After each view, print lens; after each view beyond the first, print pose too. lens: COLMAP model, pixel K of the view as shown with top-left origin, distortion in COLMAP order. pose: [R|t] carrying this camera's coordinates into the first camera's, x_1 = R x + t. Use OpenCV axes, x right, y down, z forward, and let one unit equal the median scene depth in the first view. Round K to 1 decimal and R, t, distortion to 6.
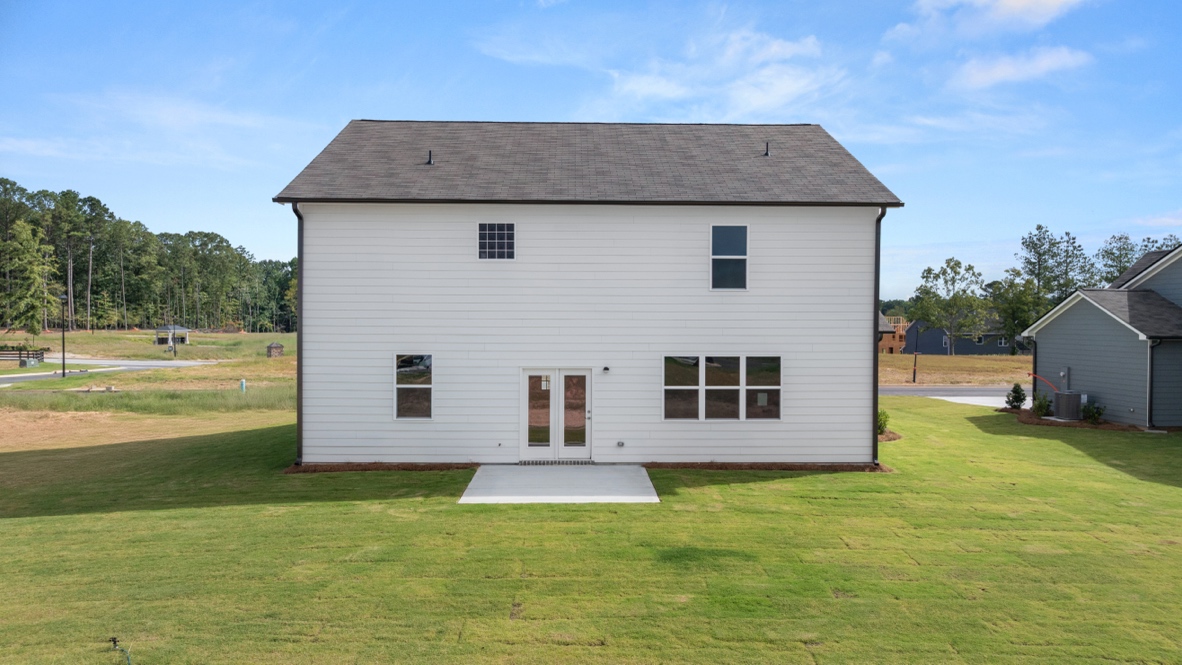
lens RADIAL K [[842.6, 0, 591.0], [0, 842.6, 332.5], [0, 0, 1]] dist [-0.005131, 0.000176]
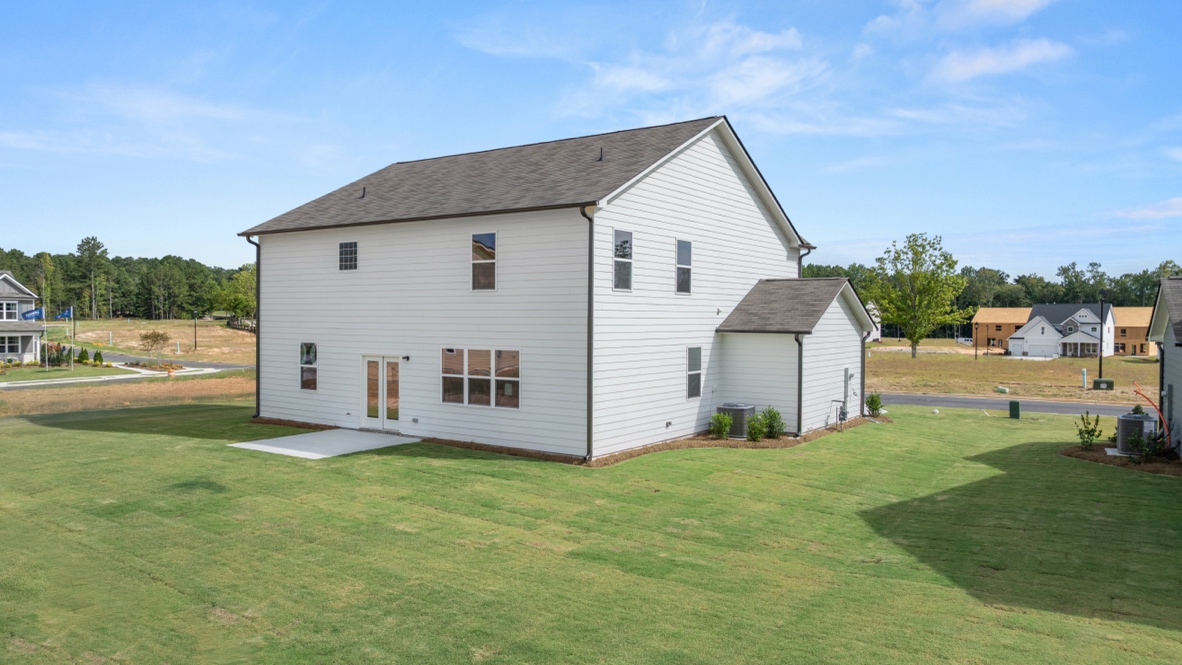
lens RADIAL K [[842.6, 0, 591.0], [0, 842.6, 332.5], [0, 0, 1]] dist [-0.005131, 0.000176]
pose [[0.810211, 0.011626, -0.586023, 0.943531], [-0.024254, 0.999612, -0.013701, 0.017526], [0.585637, 0.025314, 0.810178, 0.170901]]
